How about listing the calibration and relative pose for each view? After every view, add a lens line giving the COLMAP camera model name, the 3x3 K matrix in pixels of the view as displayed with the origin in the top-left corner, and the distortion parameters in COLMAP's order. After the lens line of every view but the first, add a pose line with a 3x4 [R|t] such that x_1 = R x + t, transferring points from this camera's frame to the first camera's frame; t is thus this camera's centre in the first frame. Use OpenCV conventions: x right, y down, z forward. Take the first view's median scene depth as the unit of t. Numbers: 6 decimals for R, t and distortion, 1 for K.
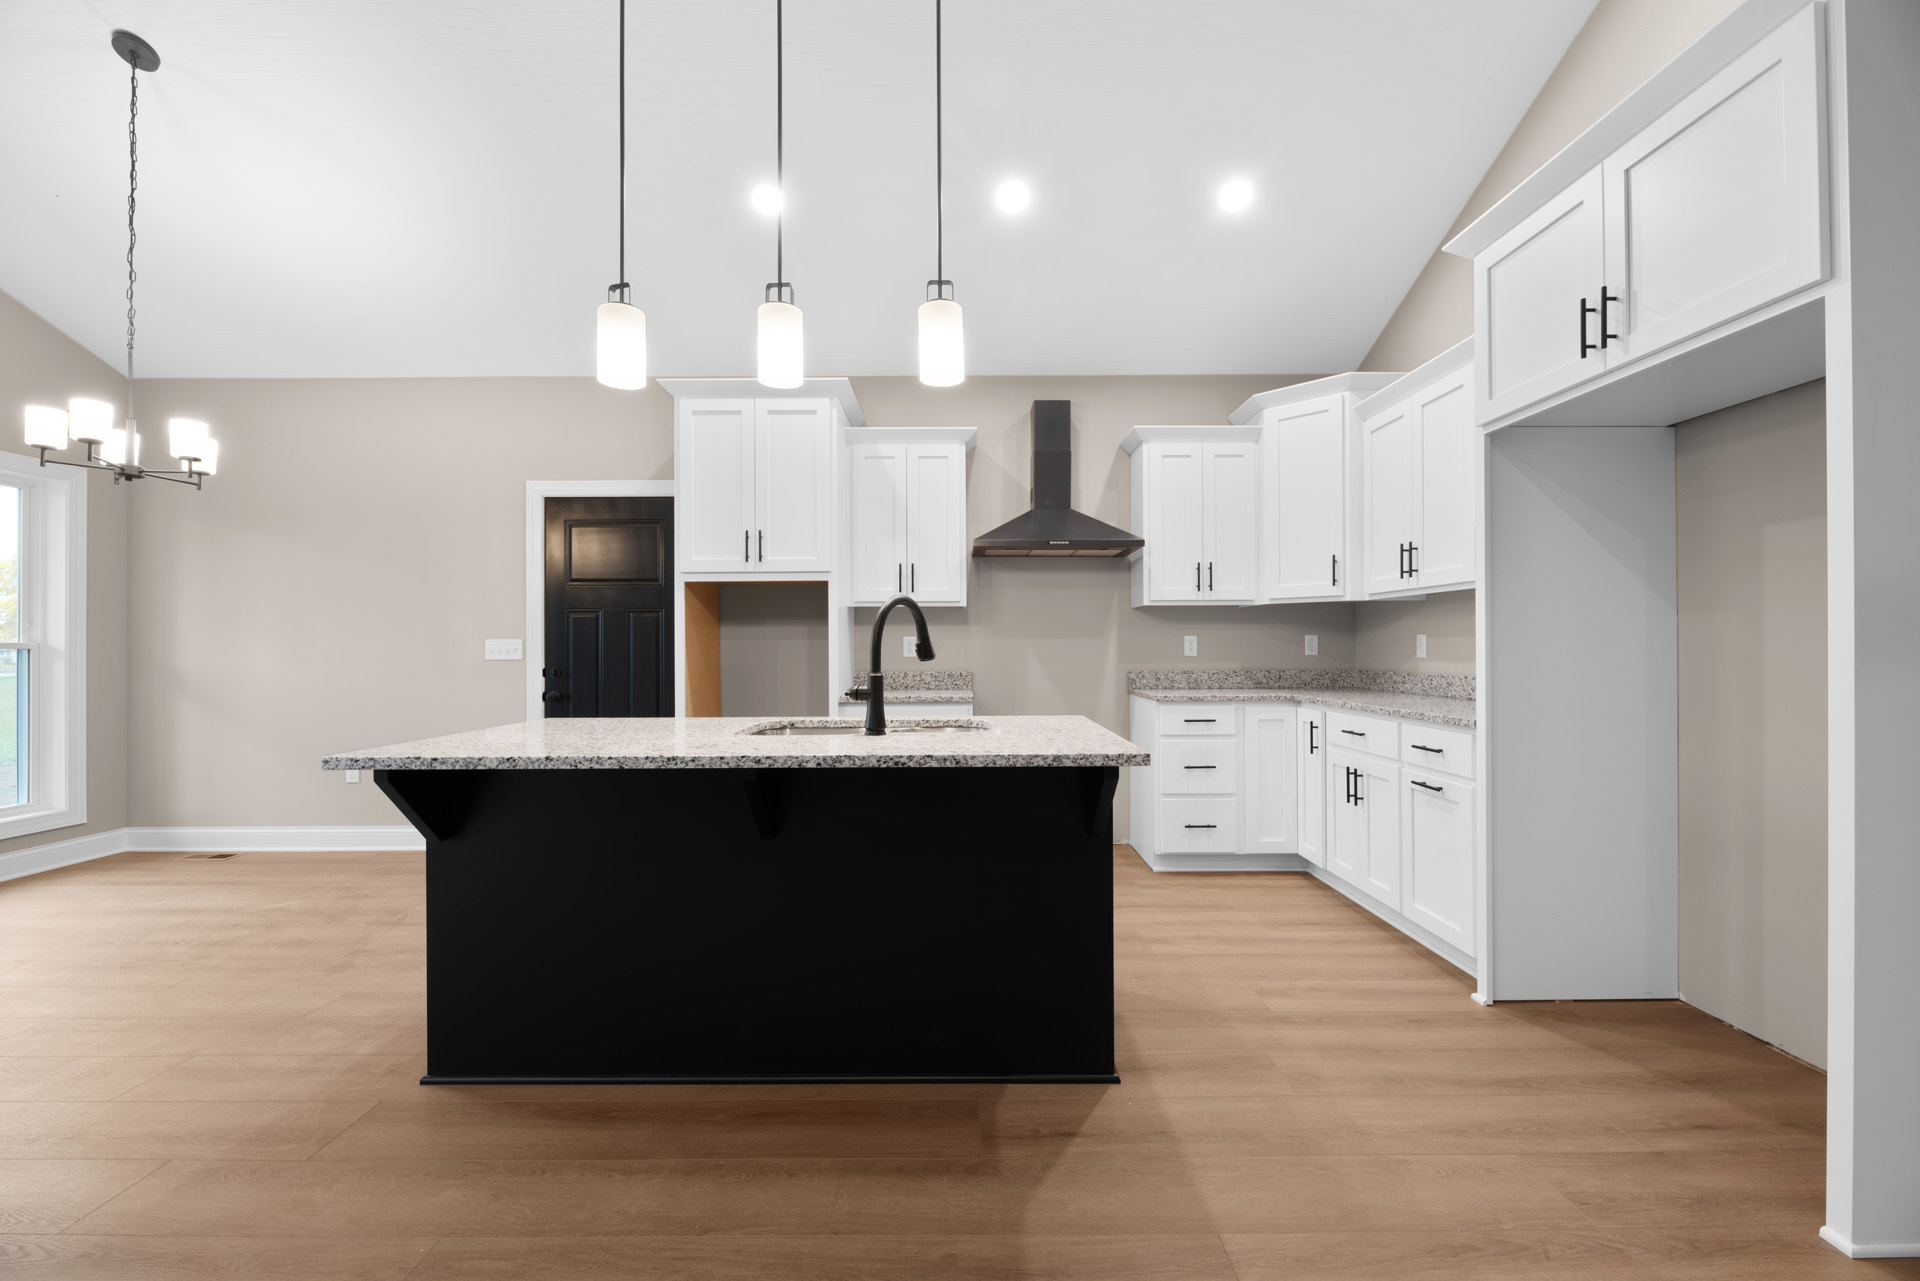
lens RADIAL K [[775.1, 0, 962.5], [0, 775.1, 644.7], [0, 0, 1]] dist [-0.004153, -0.000936]
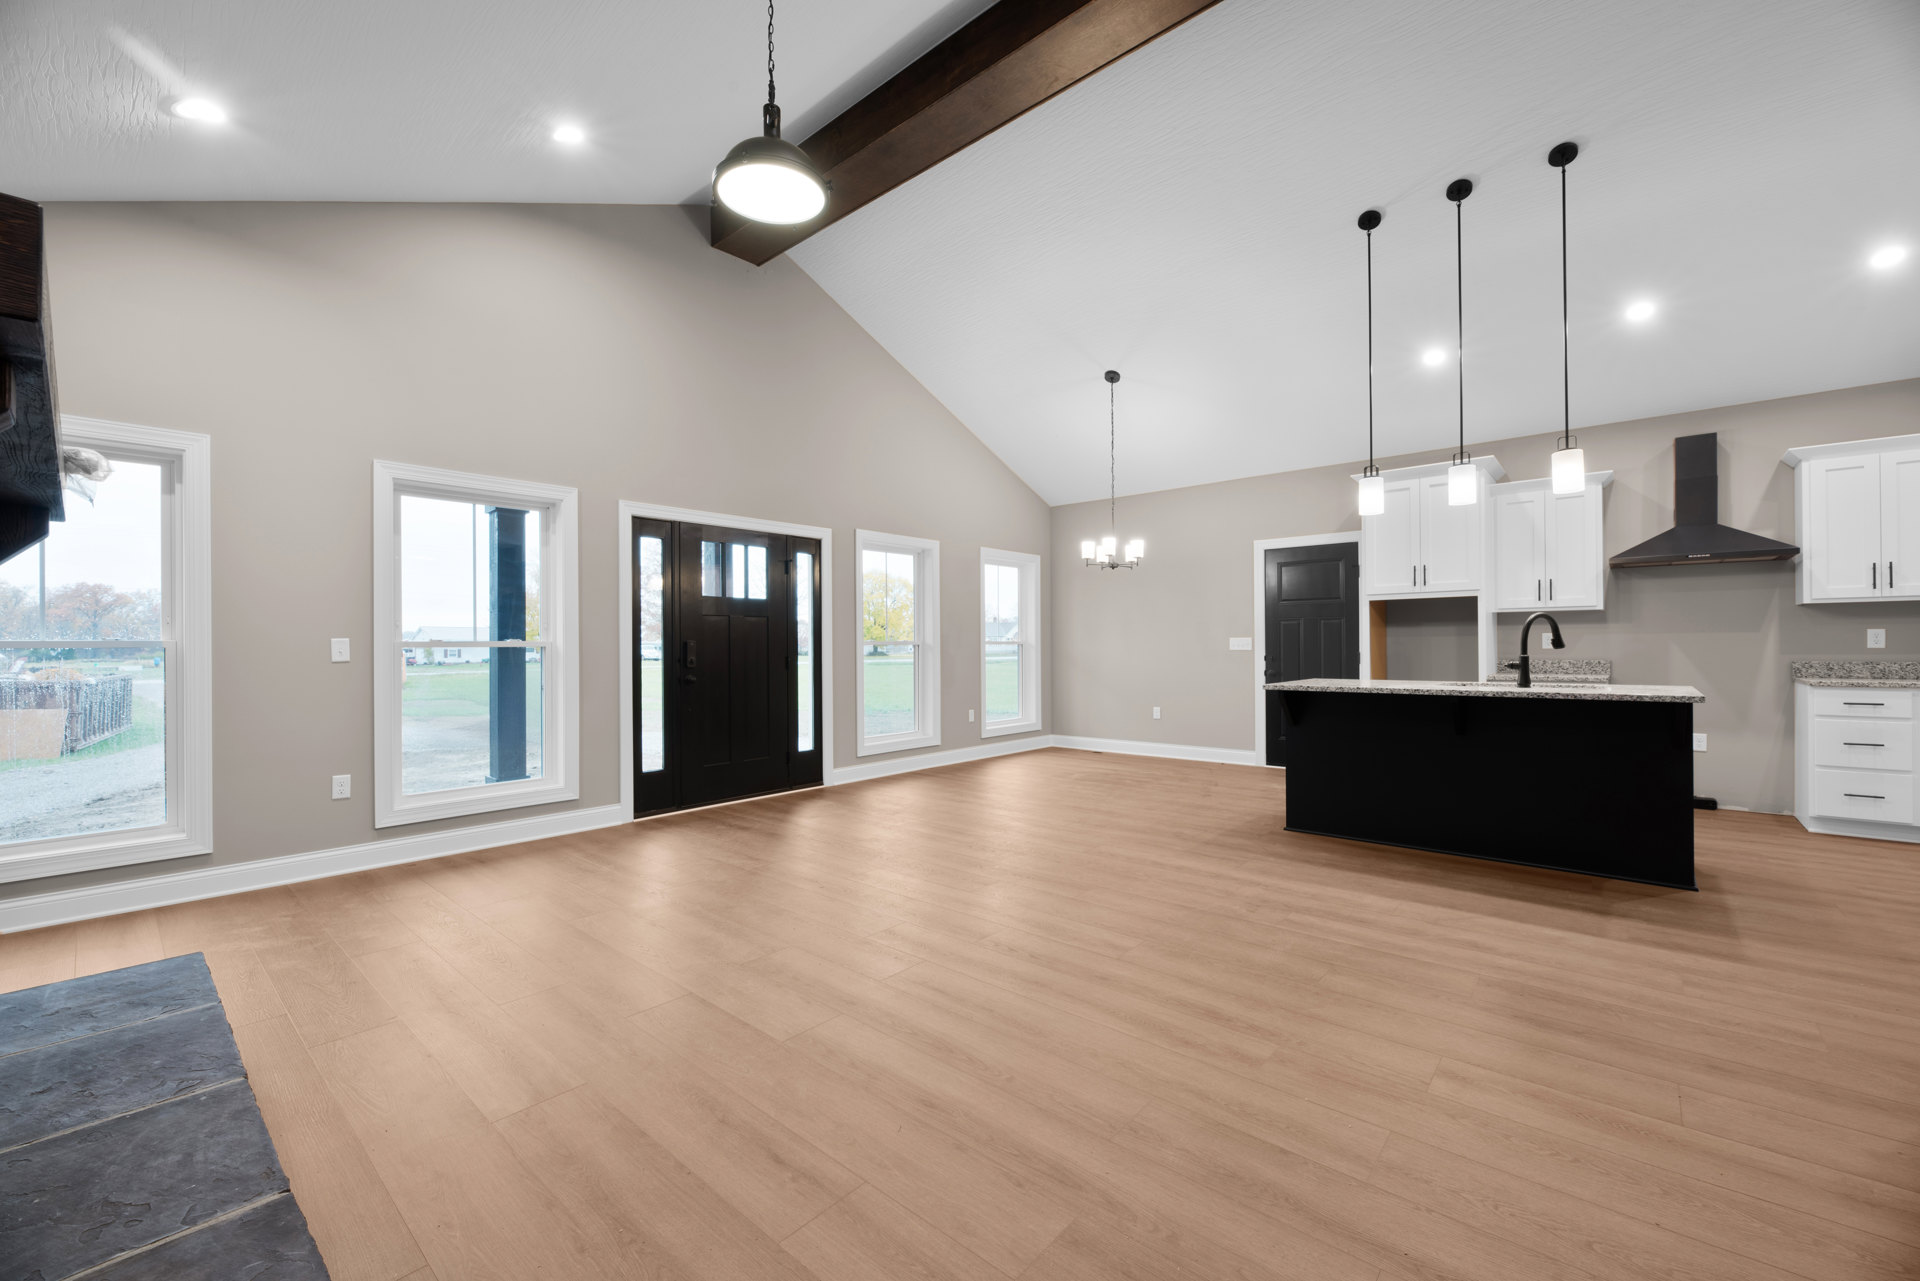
lens RADIAL K [[768.9, 0, 959.8], [0, 768.9, 646.2], [0, 0, 1]] dist [0.000306, -0.002916]
pose [[0.748577, -0.001337, -0.663046, 0.055568], [0.006168, 0.999969, 0.004947, -0.001015], [0.663019, -0.007793, 0.748562, -0.728979]]
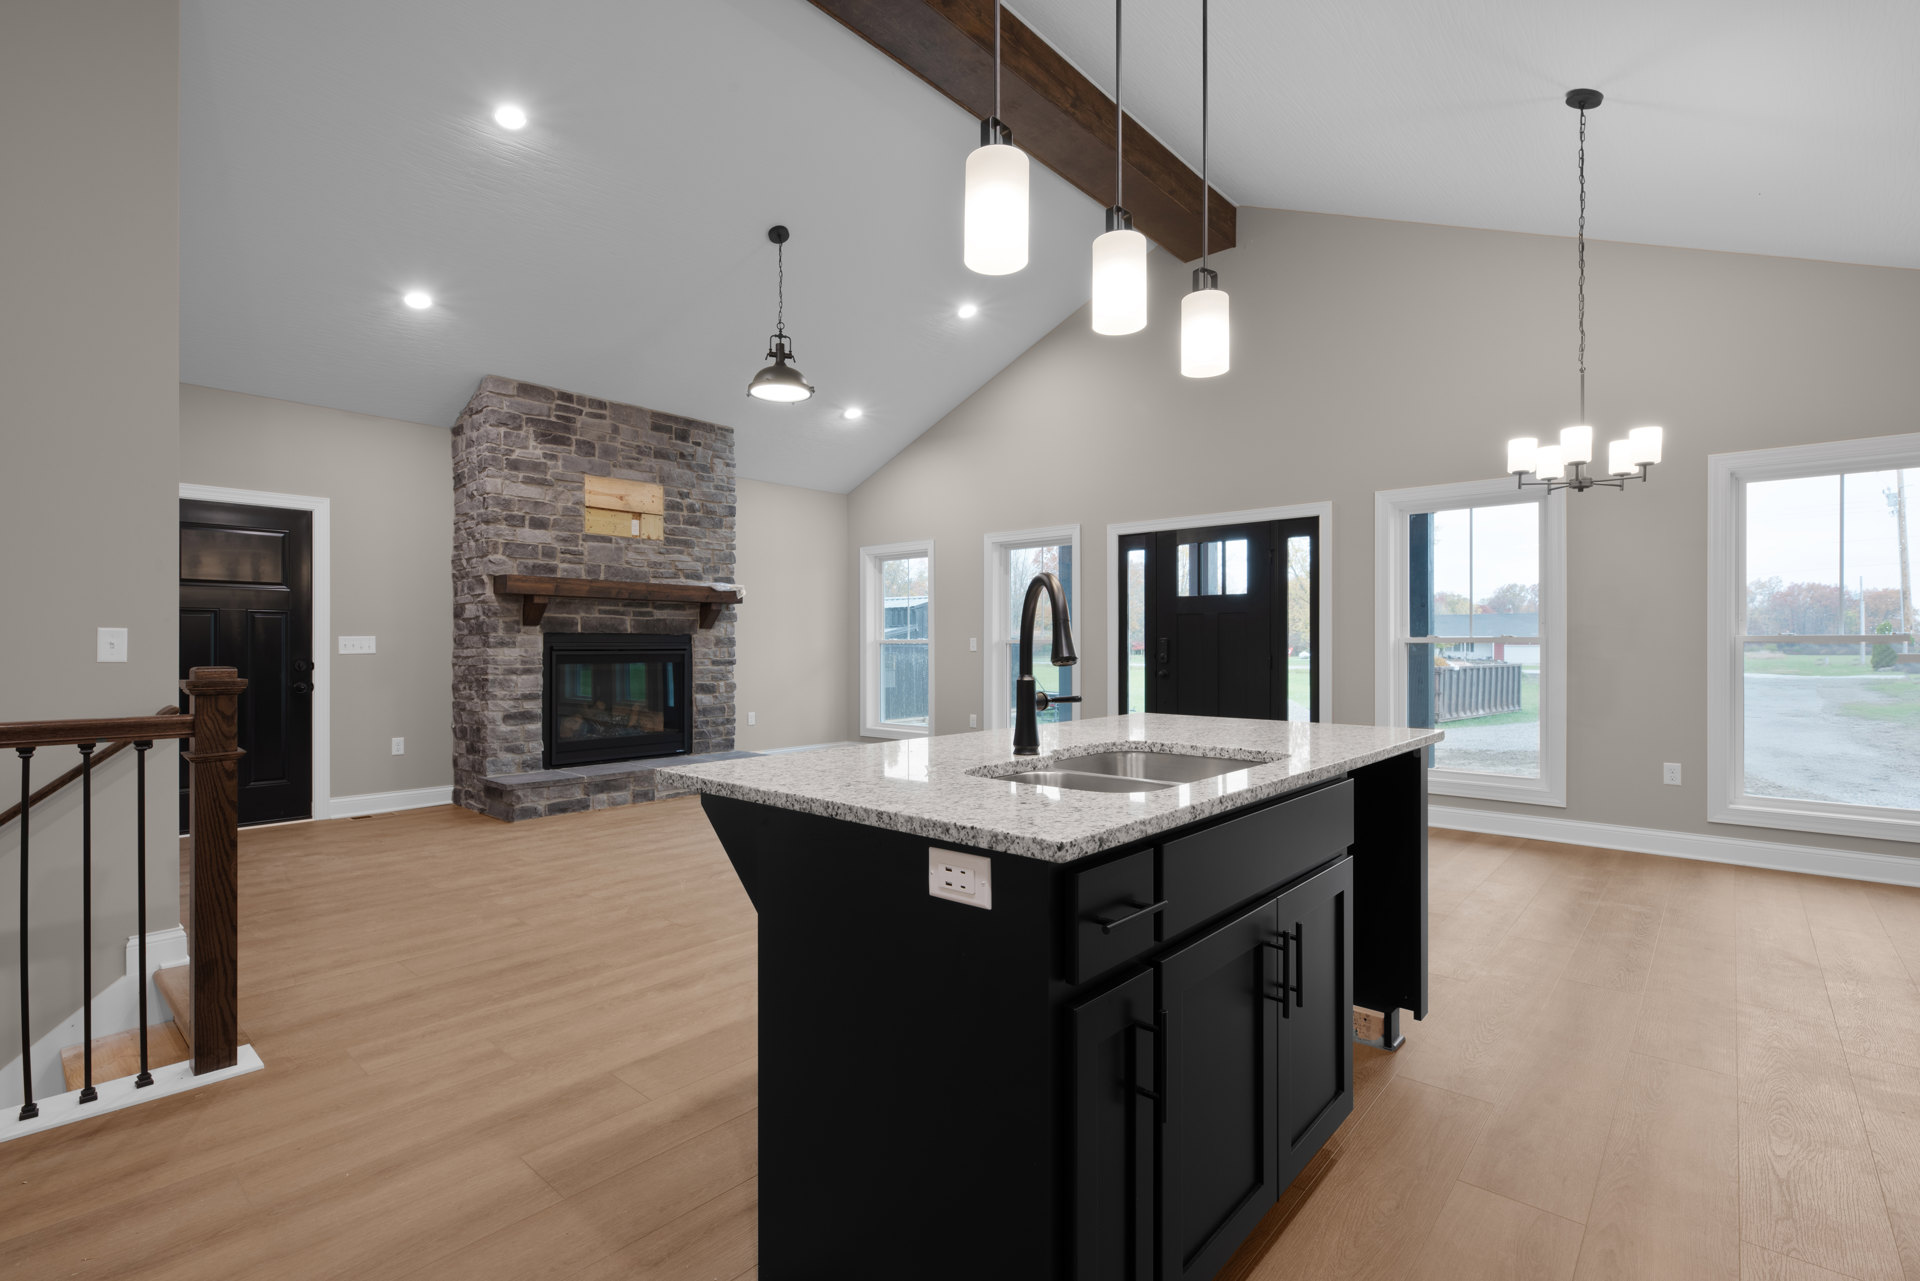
lens RADIAL K [[876.2, 0, 960.0], [0, 876.2, 640.5], [0, 0, 1]] dist [0.000806, 0.000164]
pose [[-0.665061, 0.000650, -0.746789, 0.340157], [0.005804, 0.999974, -0.004299, 0.002776], [0.746766, -0.007194, -0.665047, 0.864823]]
